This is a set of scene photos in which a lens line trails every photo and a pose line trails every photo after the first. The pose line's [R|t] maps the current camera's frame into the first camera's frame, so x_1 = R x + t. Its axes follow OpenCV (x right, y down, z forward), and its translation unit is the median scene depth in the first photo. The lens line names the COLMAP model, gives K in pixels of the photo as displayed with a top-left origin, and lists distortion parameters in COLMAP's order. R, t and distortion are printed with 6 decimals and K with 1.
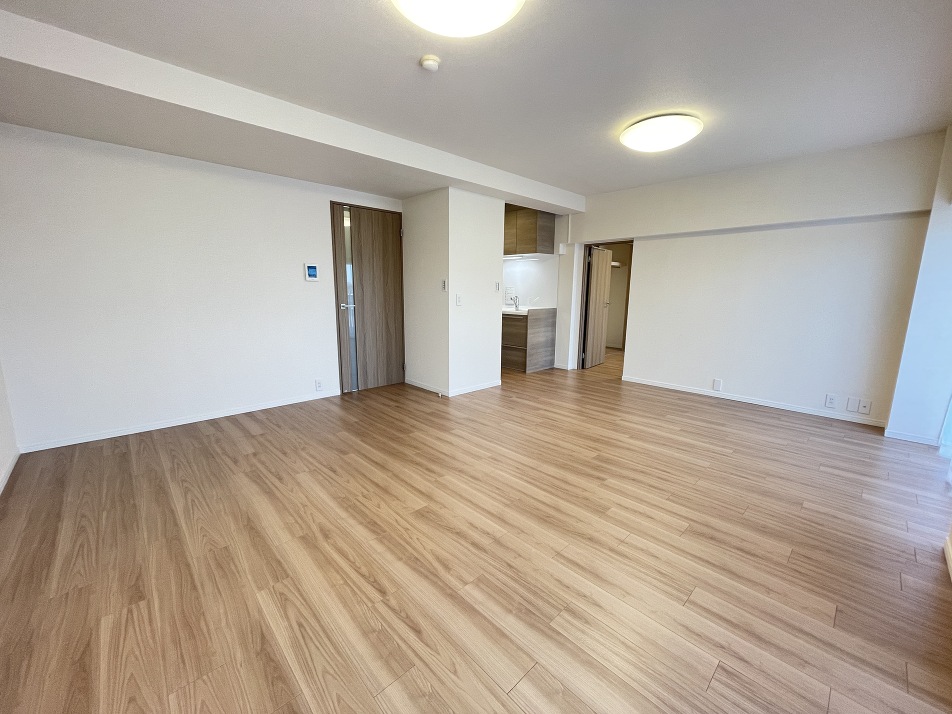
lens RADIAL K [[383.7, 0, 475.8], [0, 383.7, 356.1], [0, 0, 1]] dist [-0.001454, -0.001255]
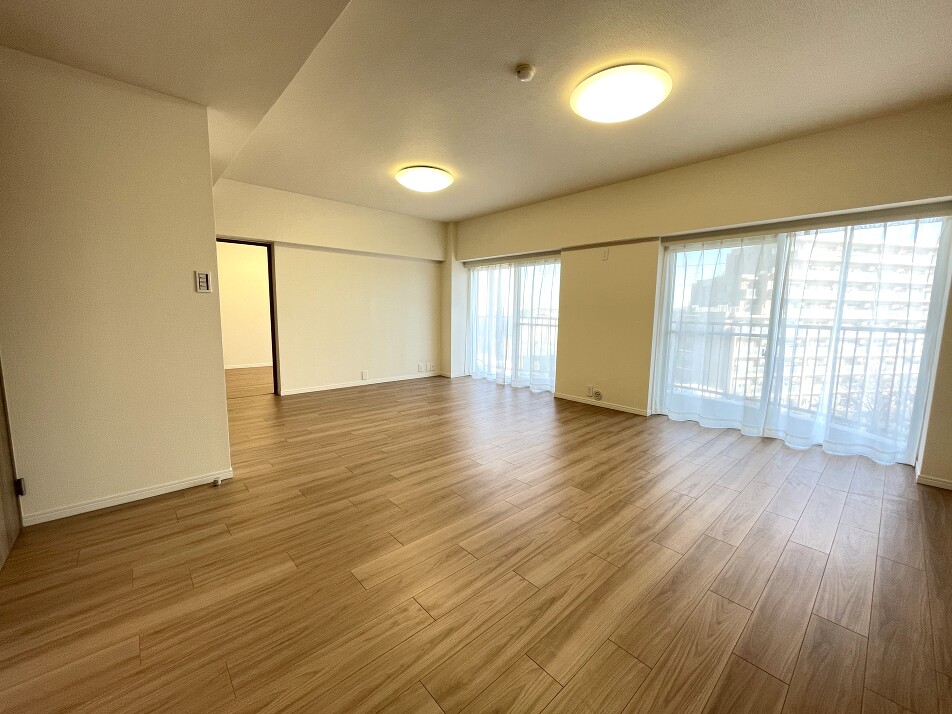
lens RADIAL K [[383.7, 0, 477.2], [0, 383.7, 357.0], [0, 0, 1]] dist [-0.001454, -0.001255]
pose [[0.022270, -0.130121, 0.991248, -0.770846], [0.158526, 0.979410, 0.125005, -0.105011], [-0.987104, 0.154354, 0.042439, 0.754308]]
